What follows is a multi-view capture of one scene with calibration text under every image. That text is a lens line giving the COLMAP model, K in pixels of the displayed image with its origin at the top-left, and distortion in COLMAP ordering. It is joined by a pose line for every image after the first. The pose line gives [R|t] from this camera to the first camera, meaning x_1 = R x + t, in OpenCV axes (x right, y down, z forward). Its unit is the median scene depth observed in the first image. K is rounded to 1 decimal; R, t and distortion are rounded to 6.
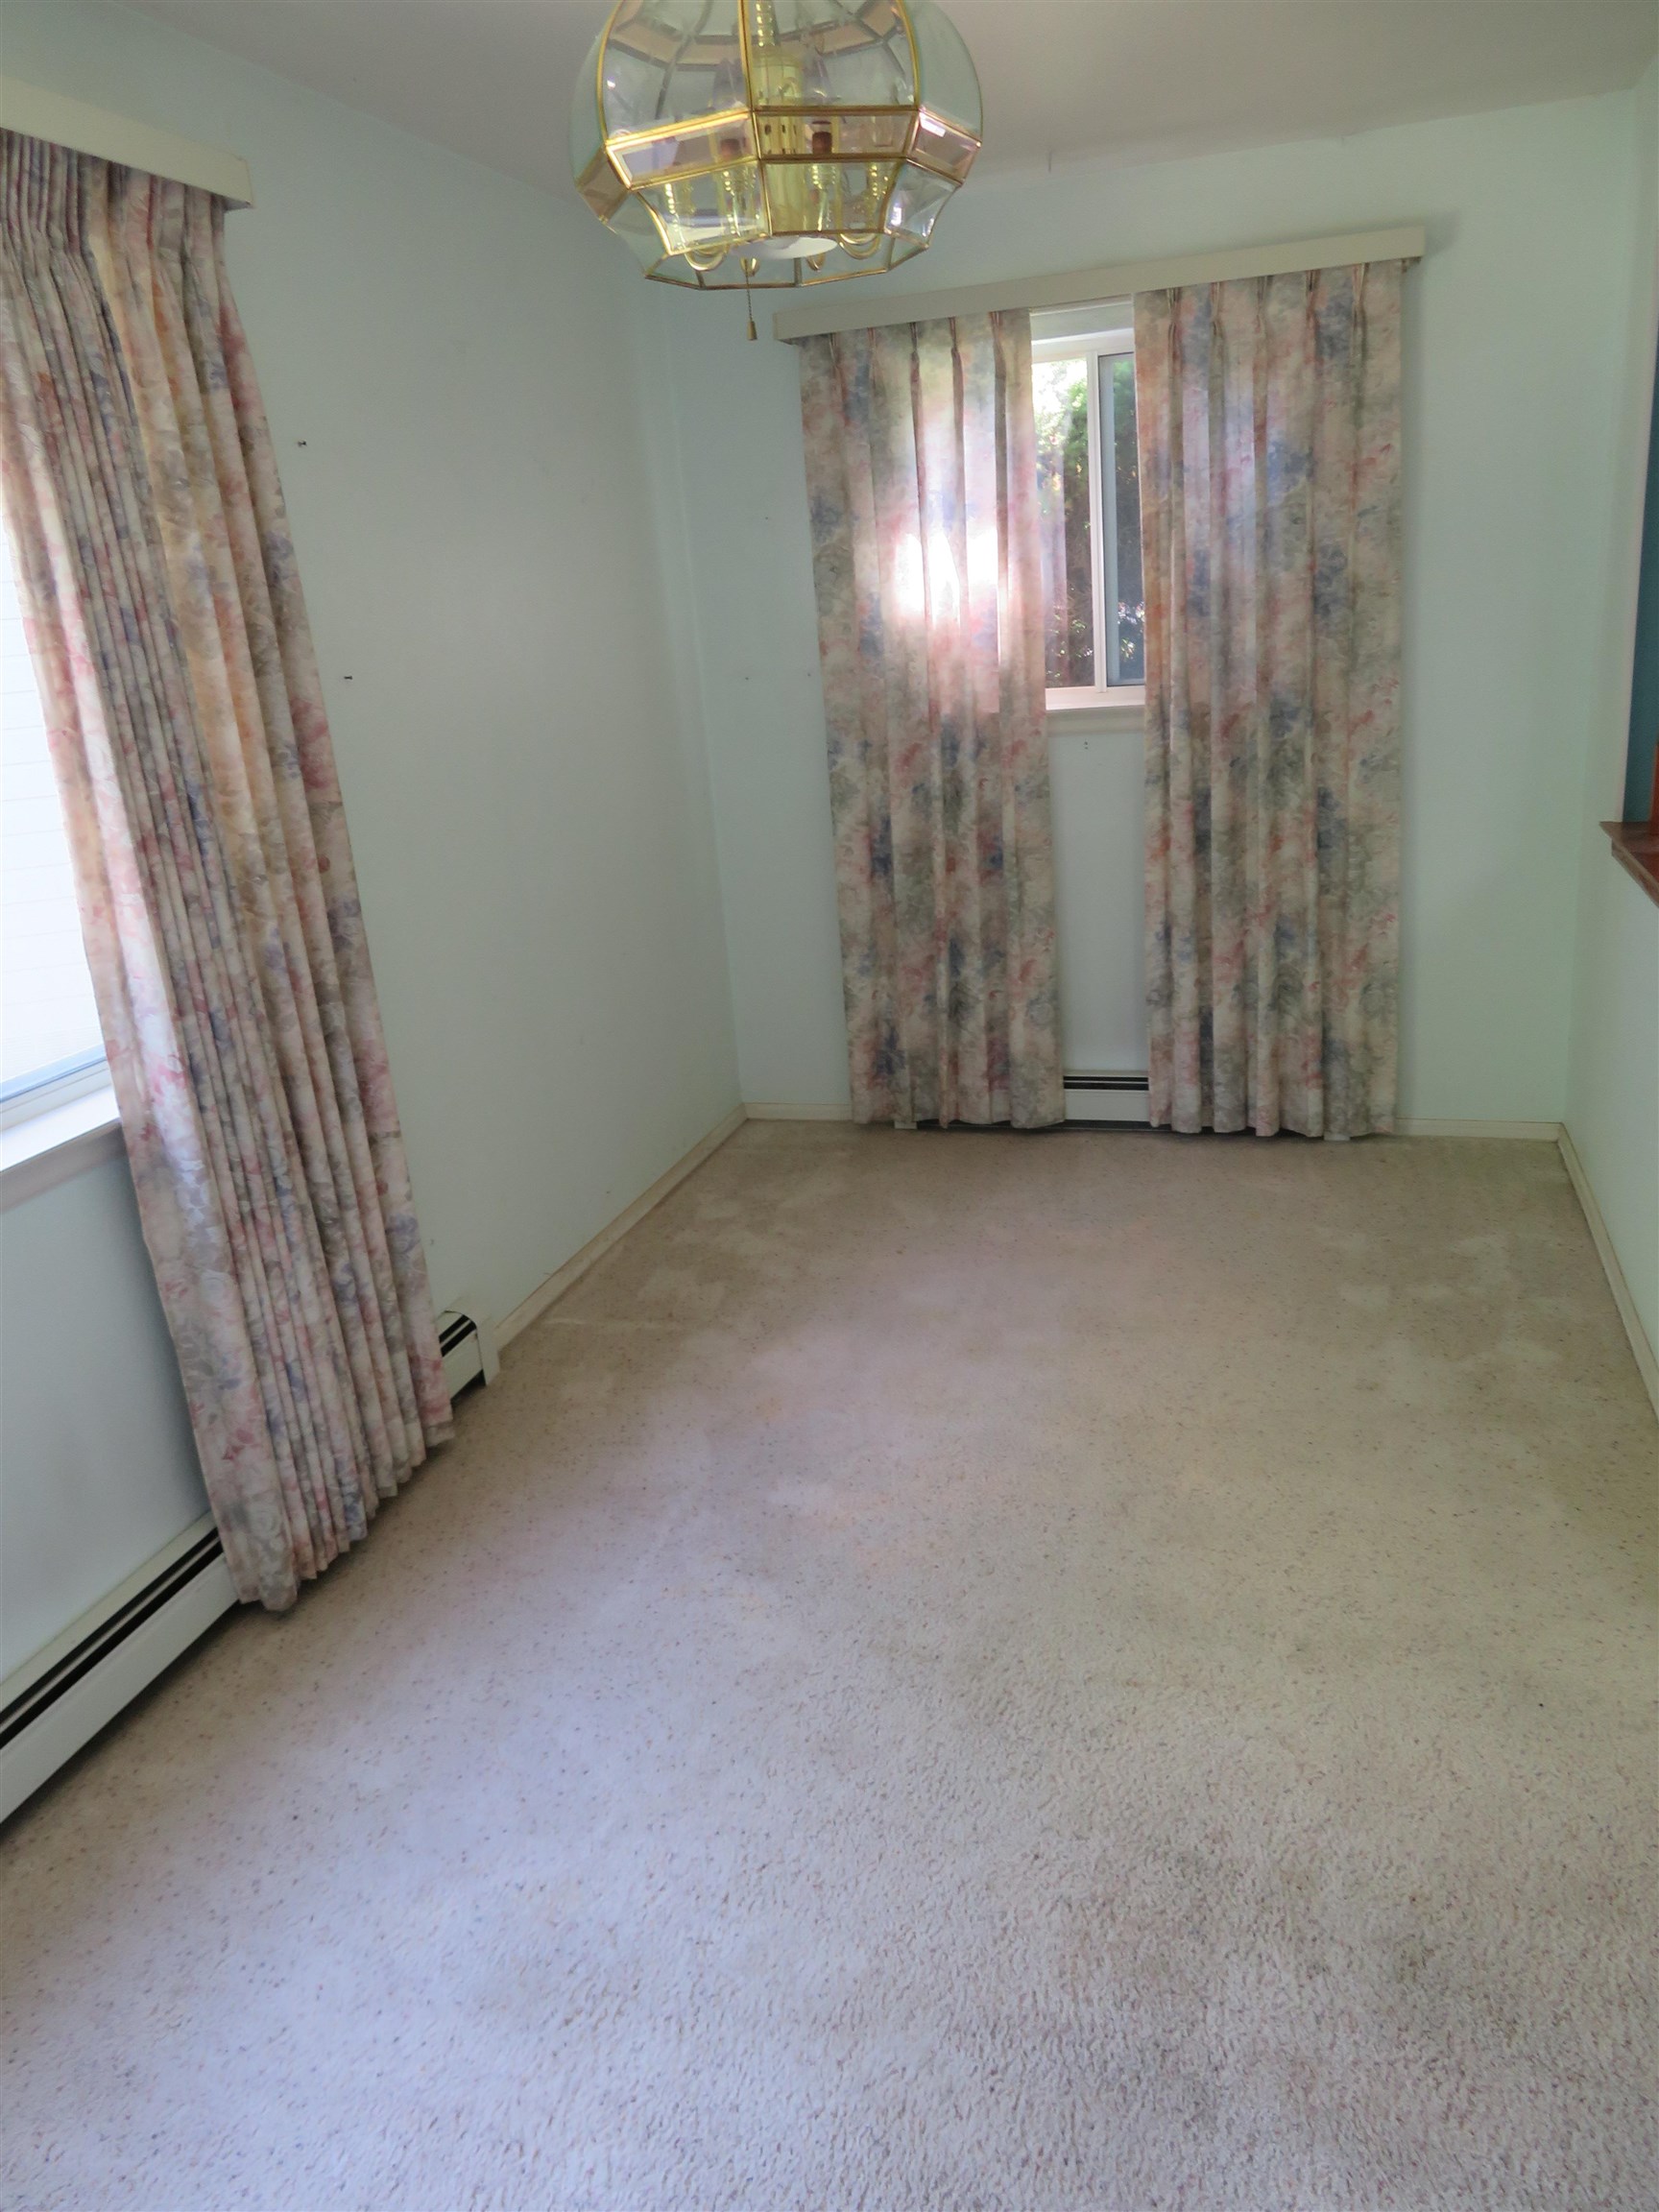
lens RADIAL K [[1580.9, 0, 833.3], [0, 1580.9, 1093.3], [0, 0, 1]] dist [0.019059, 0.001436]
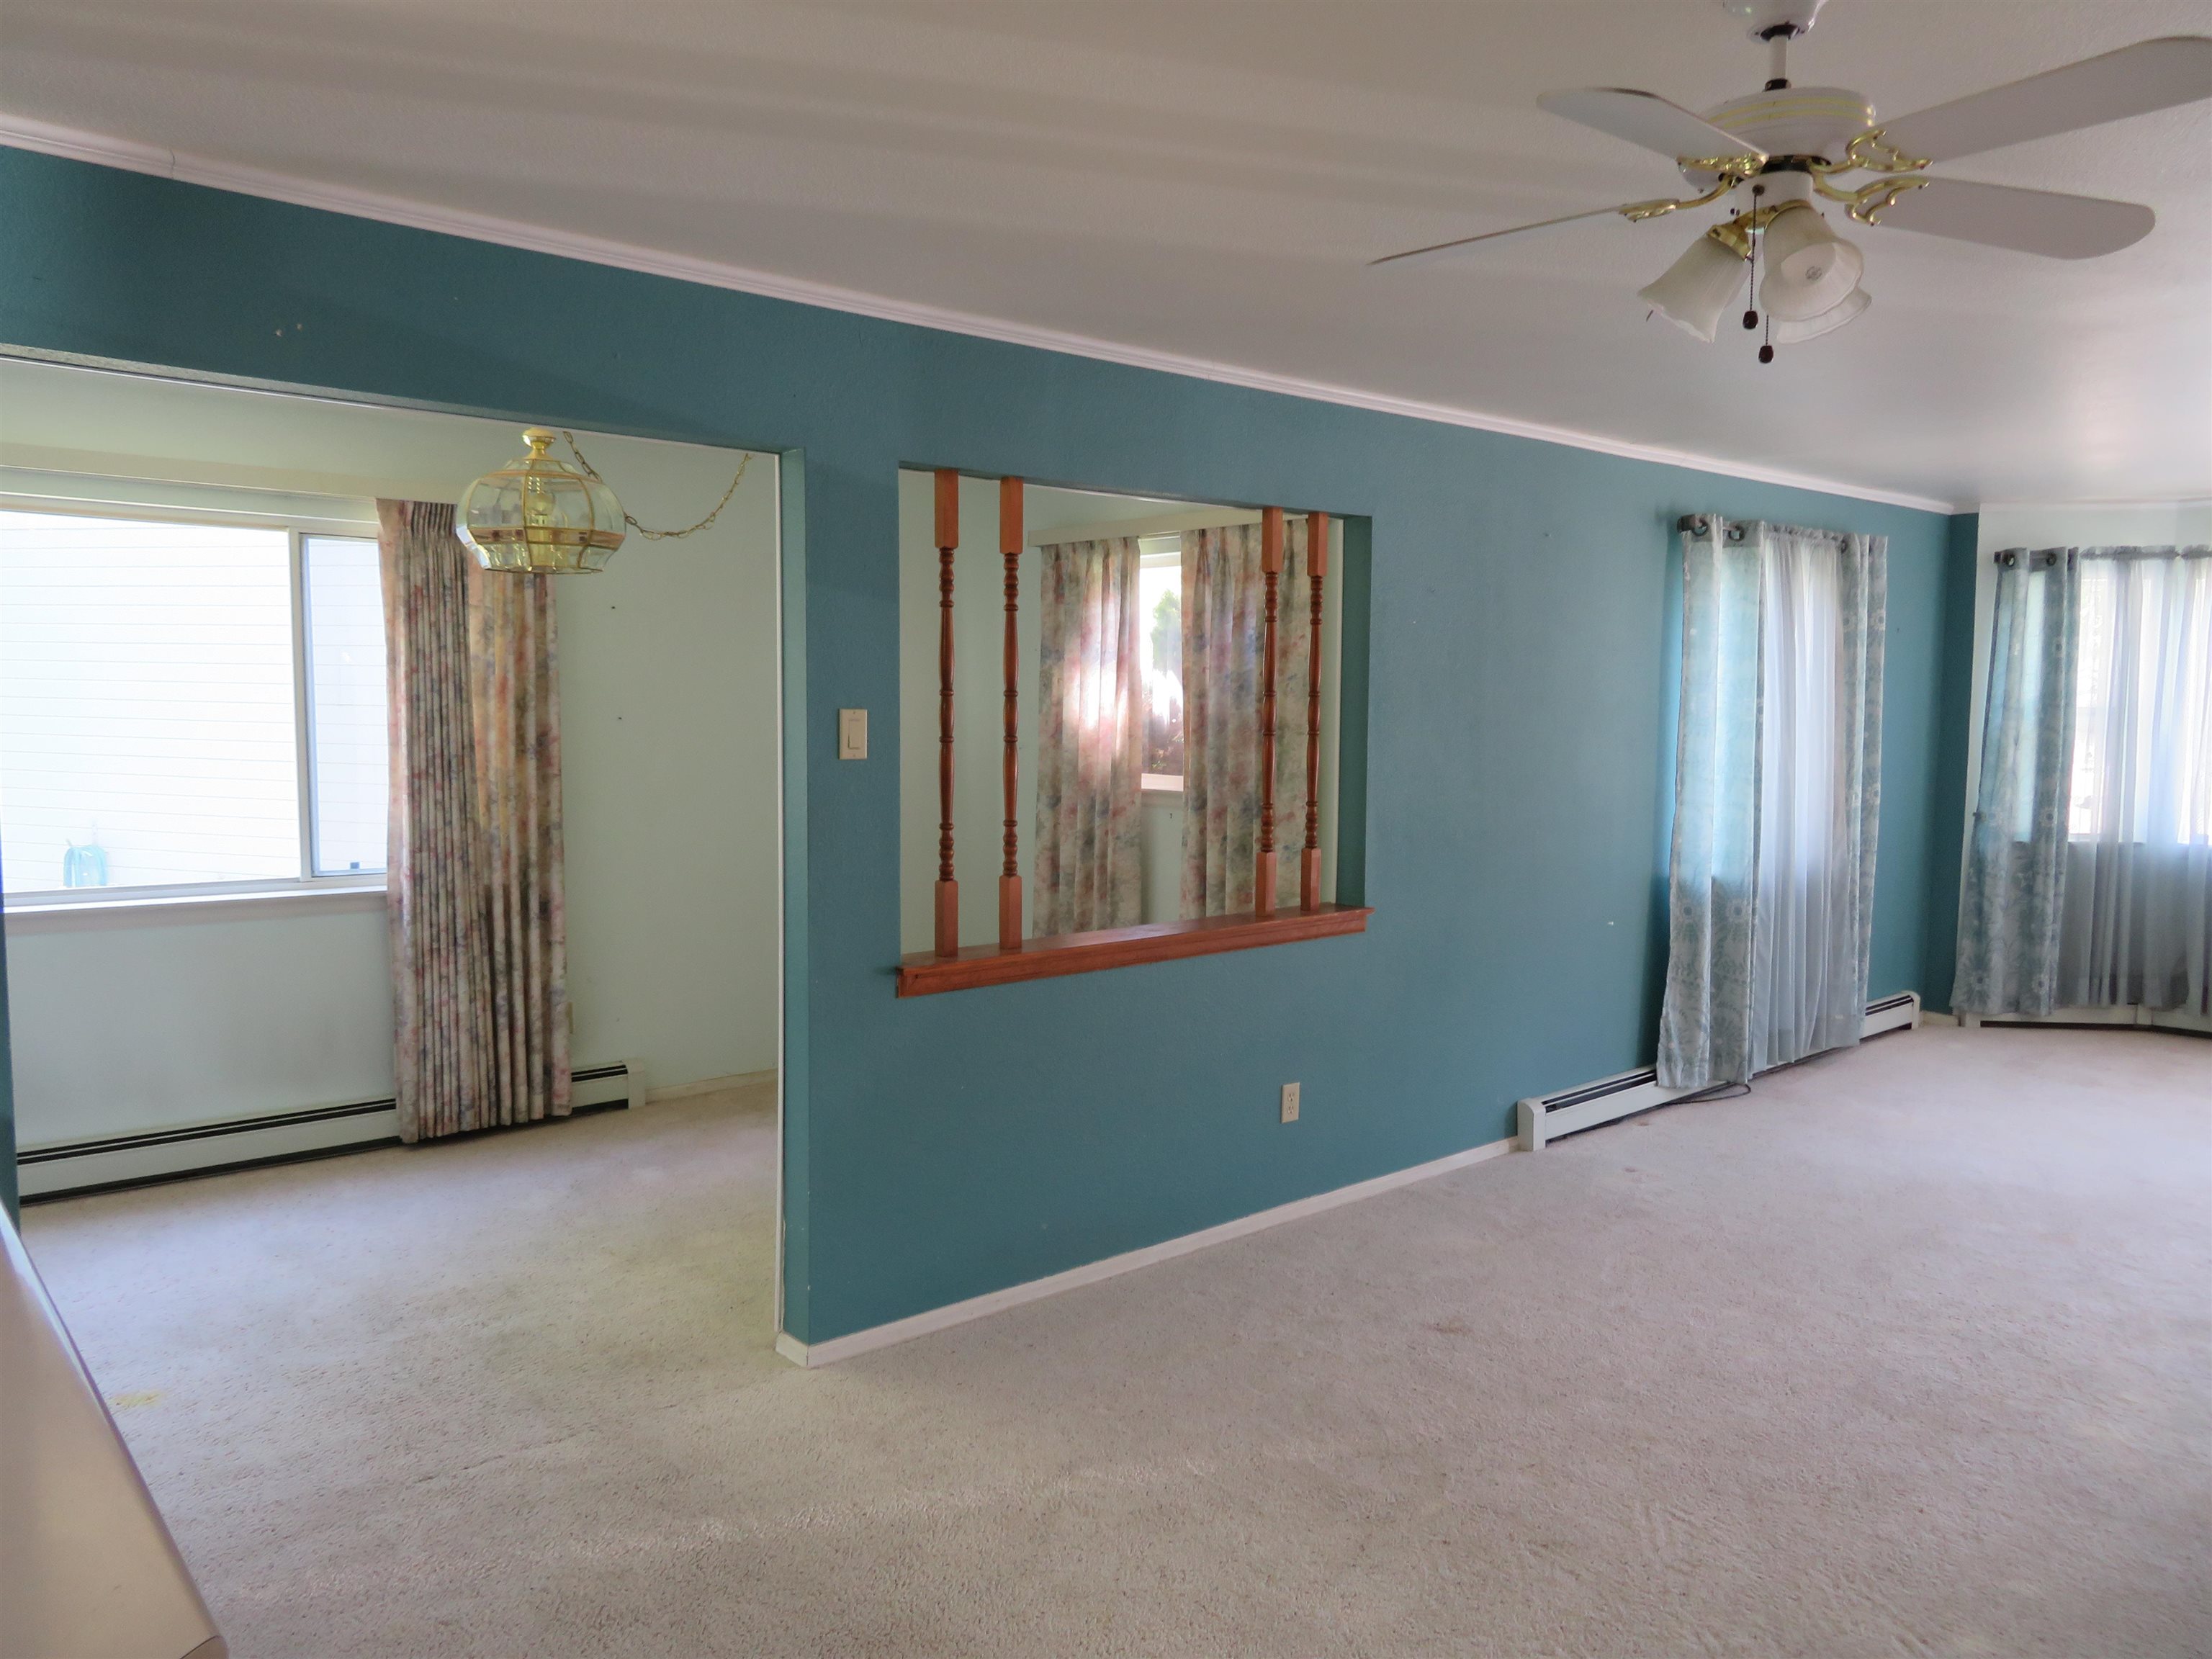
lens RADIAL K [[1580.9, 0, 1108.3], [0, 1580.9, 843.5], [0, 0, 1]] dist [0.019059, 0.001436]
pose [[0.839422, 0.130352, -0.527617, 1.418740], [-0.231609, 0.964042, -0.130308, 0.006626], [0.491659, 0.231585, 0.839428, -0.365934]]
